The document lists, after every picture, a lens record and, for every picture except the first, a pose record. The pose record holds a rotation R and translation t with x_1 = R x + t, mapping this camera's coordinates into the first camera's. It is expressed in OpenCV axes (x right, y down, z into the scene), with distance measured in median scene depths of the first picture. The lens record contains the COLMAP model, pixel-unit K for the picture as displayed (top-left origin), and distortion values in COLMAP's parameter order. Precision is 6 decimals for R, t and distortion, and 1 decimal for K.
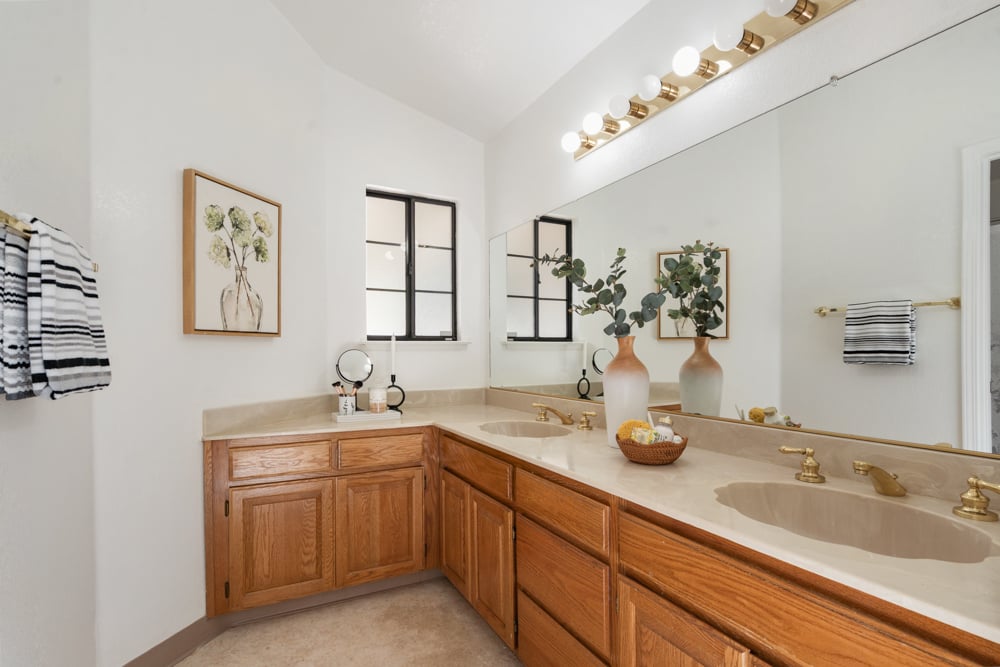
lens RADIAL K [[497.4, 0, 499.7], [0, 497.4, 353.1], [0, 0, 1]] dist [-0.003289, -0.000507]
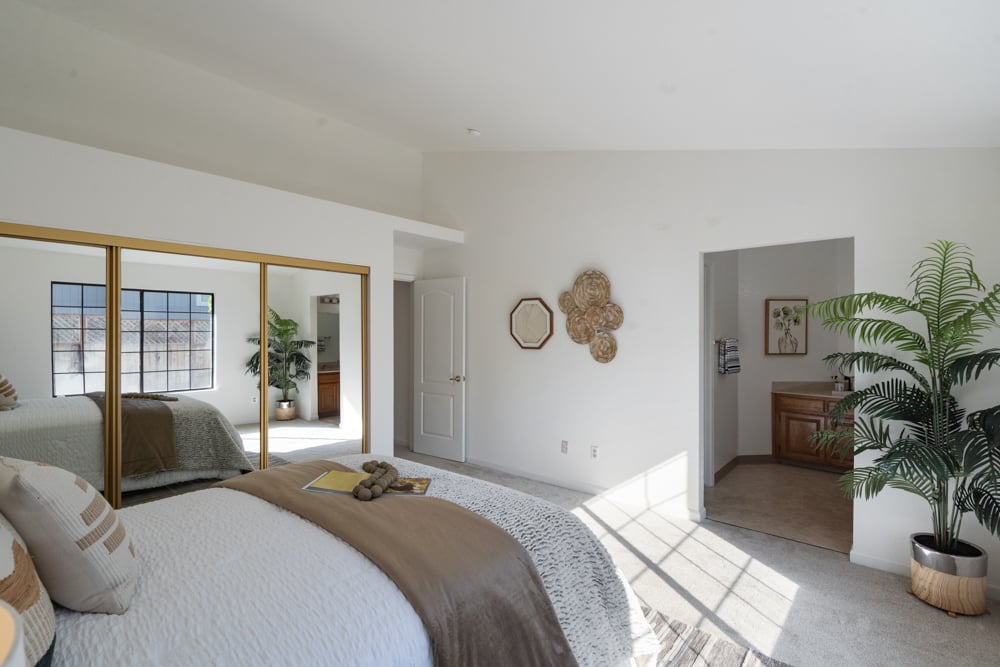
lens RADIAL K [[480.6, 0, 497.6], [0, 480.6, 328.3], [0, 0, 1]] dist [-0.002094, -0.000244]
pose [[0.393321, 0.006459, -0.919379, 1.277467], [-0.005571, 0.999974, 0.004642, -0.191331], [0.919384, 0.003296, 0.393346, -1.482786]]
